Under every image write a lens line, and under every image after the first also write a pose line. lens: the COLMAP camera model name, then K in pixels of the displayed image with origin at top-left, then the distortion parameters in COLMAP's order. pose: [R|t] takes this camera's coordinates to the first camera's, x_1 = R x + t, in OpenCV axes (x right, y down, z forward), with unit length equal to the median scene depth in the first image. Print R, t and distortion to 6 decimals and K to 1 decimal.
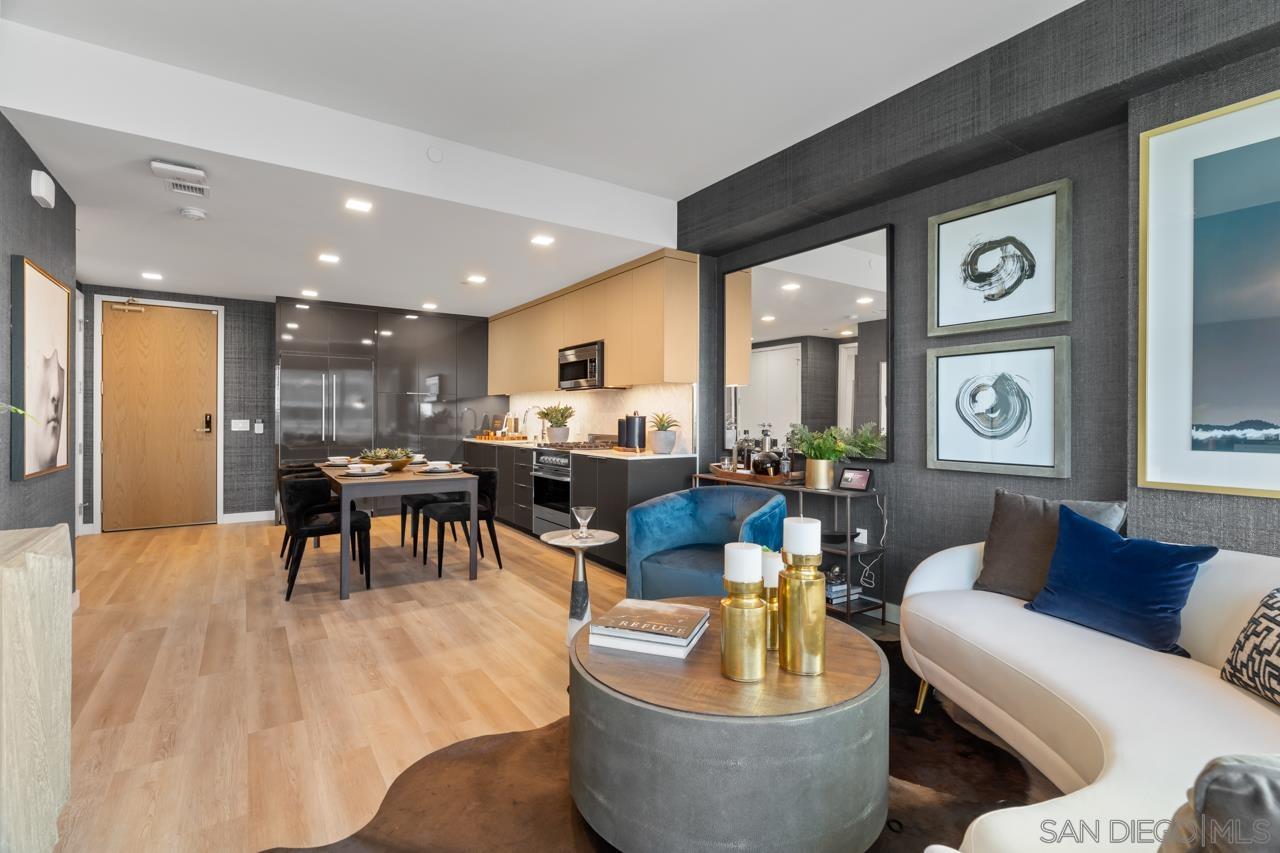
lens RADIAL K [[587.0, 0, 639.5], [0, 587.0, 421.8], [0, 0, 1]] dist [-0.009824, 0.004069]
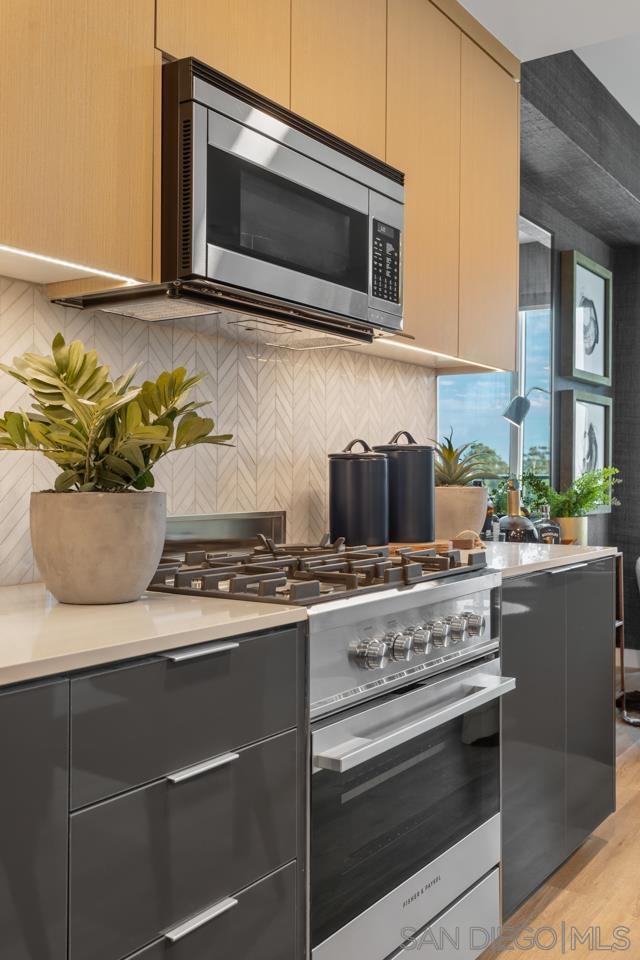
lens RADIAL K [[951.2, 0, 323.0], [0, 951.2, 474.8], [0, 0, 1]] dist [0.009896, 0.009297]
pose [[-0.374972, -0.005581, 0.927019, -0.701644], [0.000034, 0.999982, 0.006034, 0.004053], [-0.927036, 0.002294, -0.374965, 1.774577]]
